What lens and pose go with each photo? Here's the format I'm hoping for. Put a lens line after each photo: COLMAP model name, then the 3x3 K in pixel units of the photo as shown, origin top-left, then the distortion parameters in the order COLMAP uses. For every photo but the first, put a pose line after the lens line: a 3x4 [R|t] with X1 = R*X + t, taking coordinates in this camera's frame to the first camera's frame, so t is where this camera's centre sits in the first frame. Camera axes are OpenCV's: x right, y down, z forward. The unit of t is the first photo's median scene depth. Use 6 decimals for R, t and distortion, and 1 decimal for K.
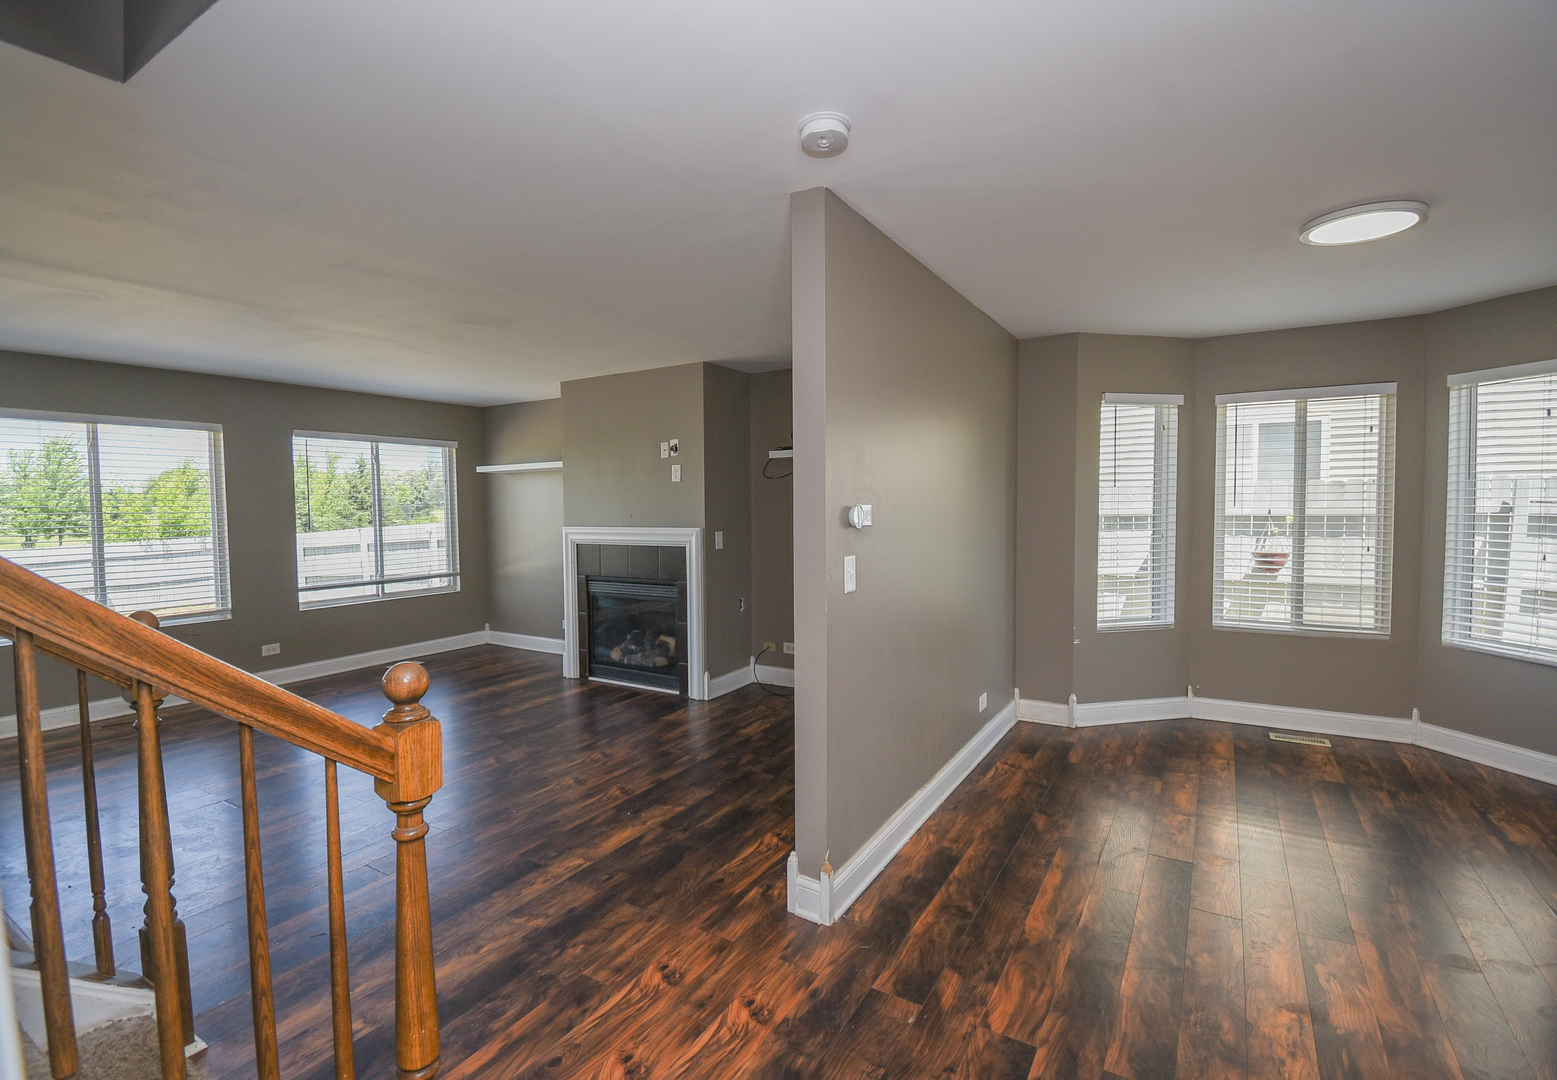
lens RADIAL K [[739.0, 0, 778.5], [0, 739.0, 540.0], [0, 0, 1]] dist [-0.017466, -0.000247]
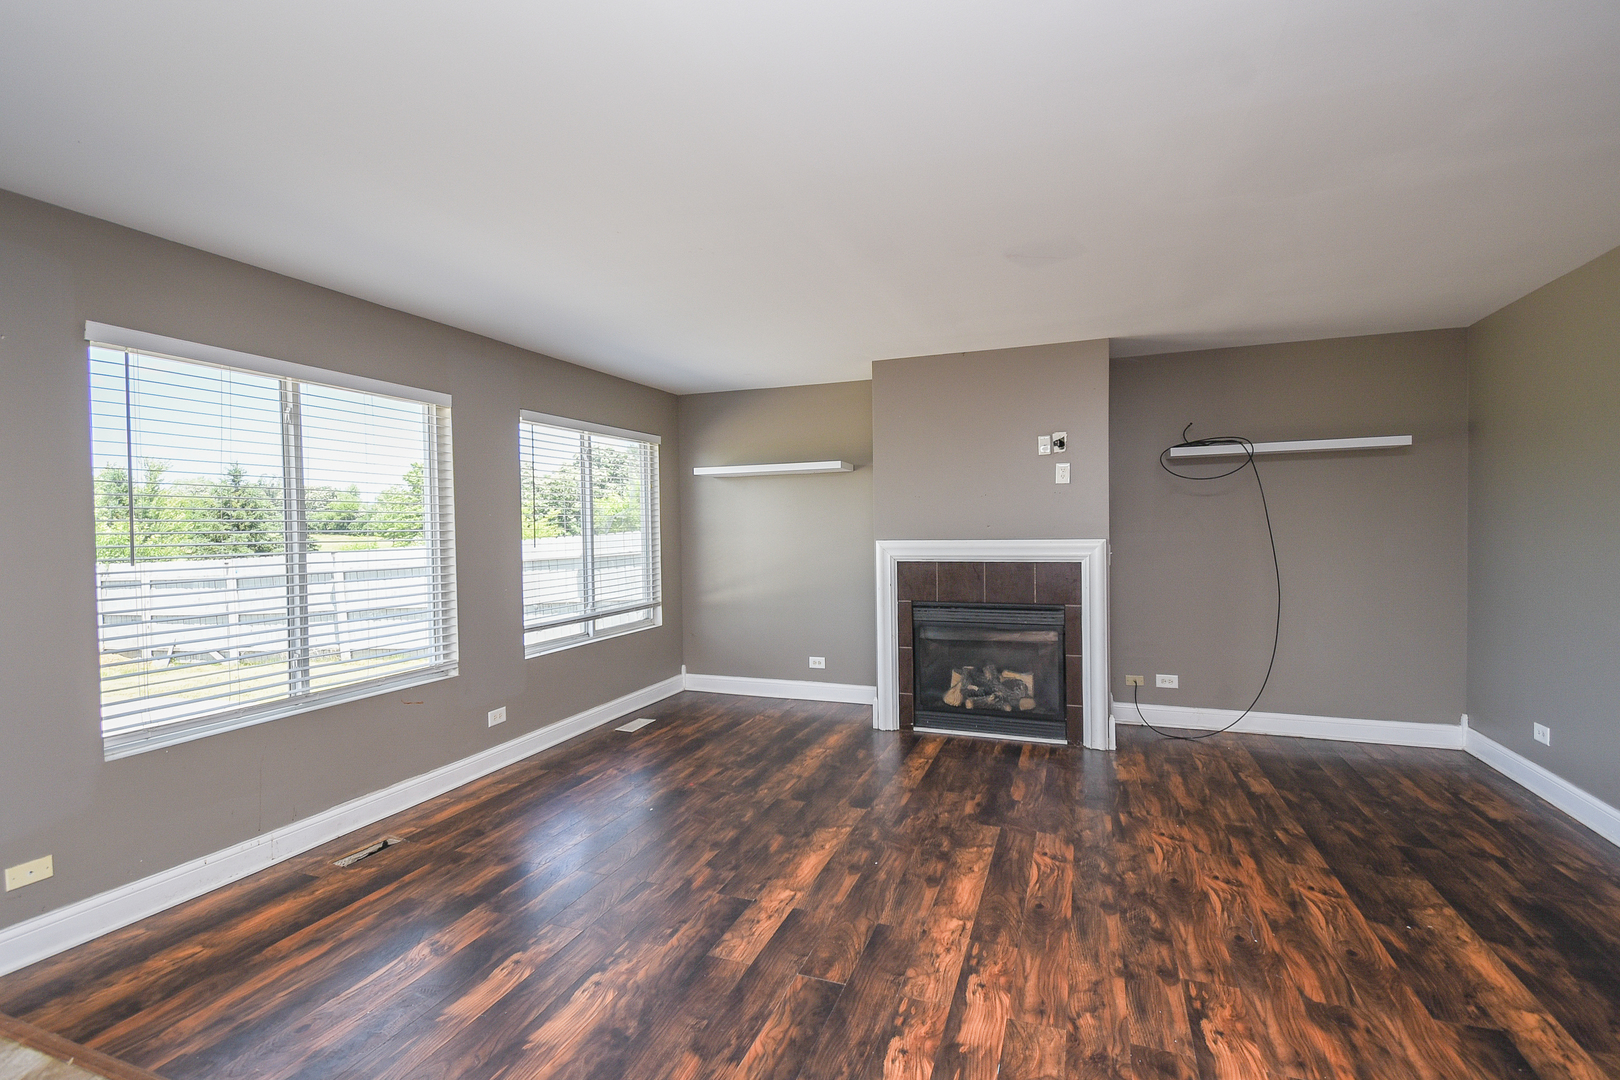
lens RADIAL K [[754.4, 0, 838.4], [0, 754.4, 541.0], [0, 0, 1]] dist [0.054517, -0.035766]
pose [[0.979549, -0.007905, 0.201053, -0.540531], [0.013309, 0.999585, -0.025538, 0.003090], [-0.200768, 0.027691, 0.979247, 0.219139]]
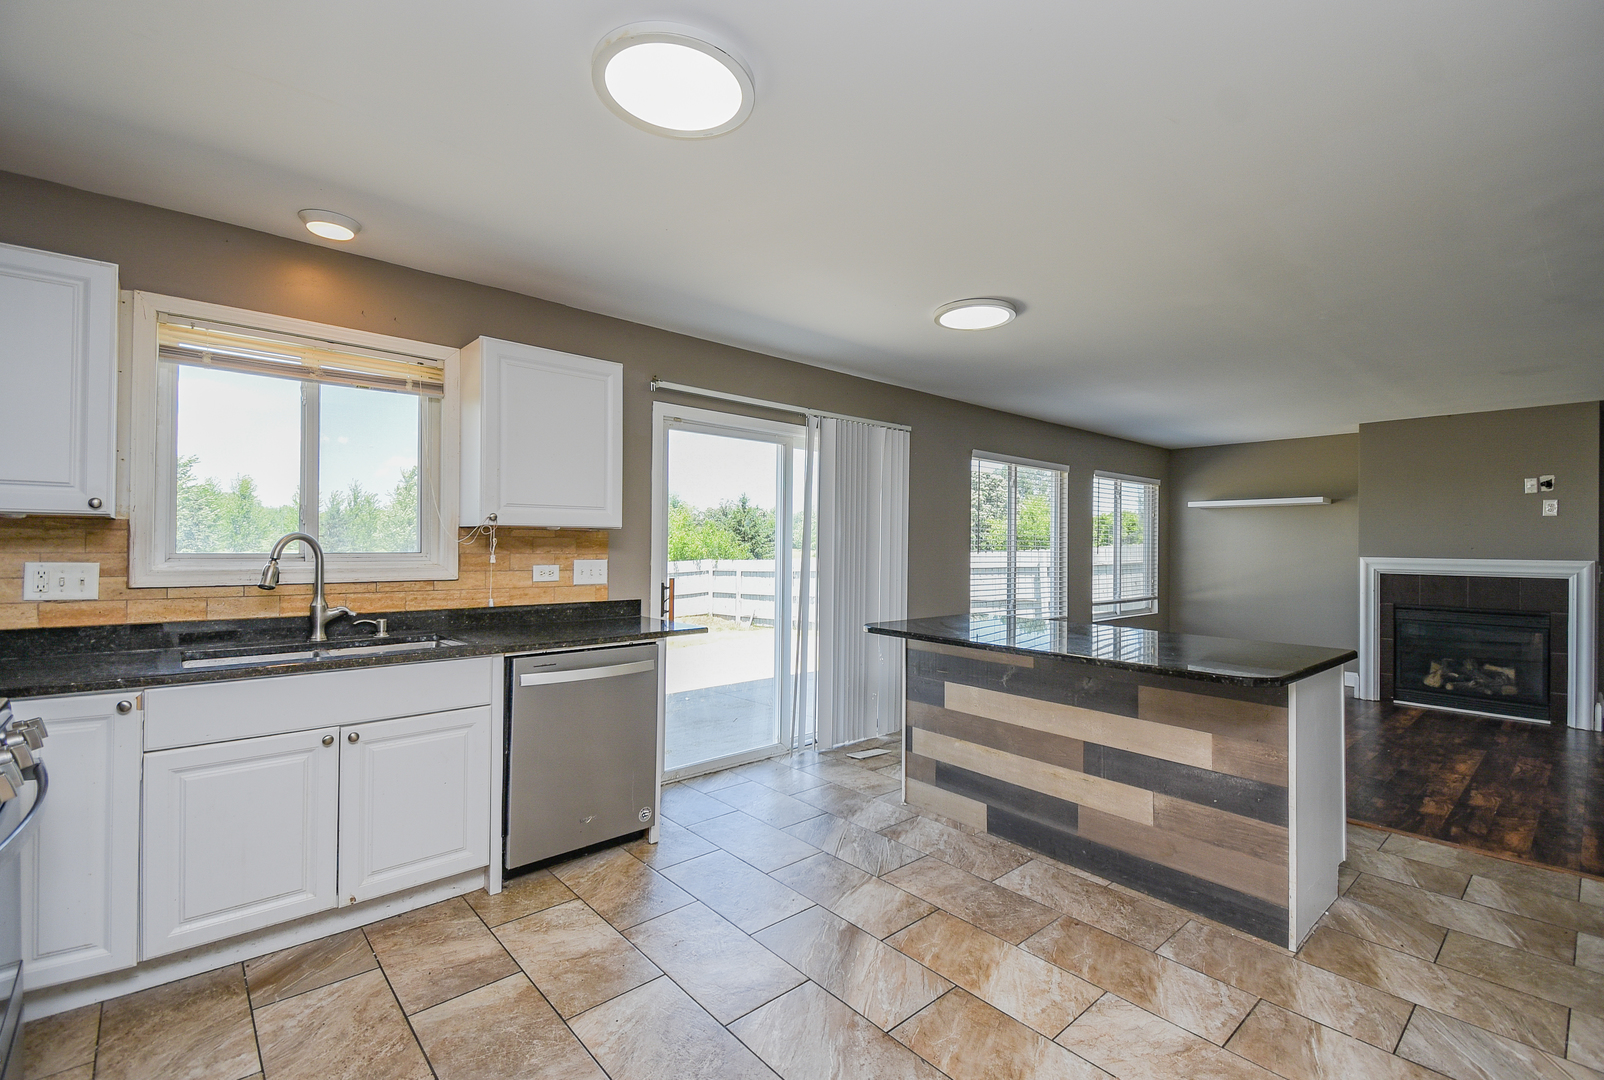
lens RADIAL K [[720.6, 0, 802.0], [0, 720.6, 540.0], [0, 0, 1]] dist [0.033227, -0.023898]
pose [[0.950647, 0.019138, -0.309685, -0.798485], [-0.035150, 0.998313, -0.046207, 0.037452], [0.308278, 0.054812, 0.949716, -0.279460]]
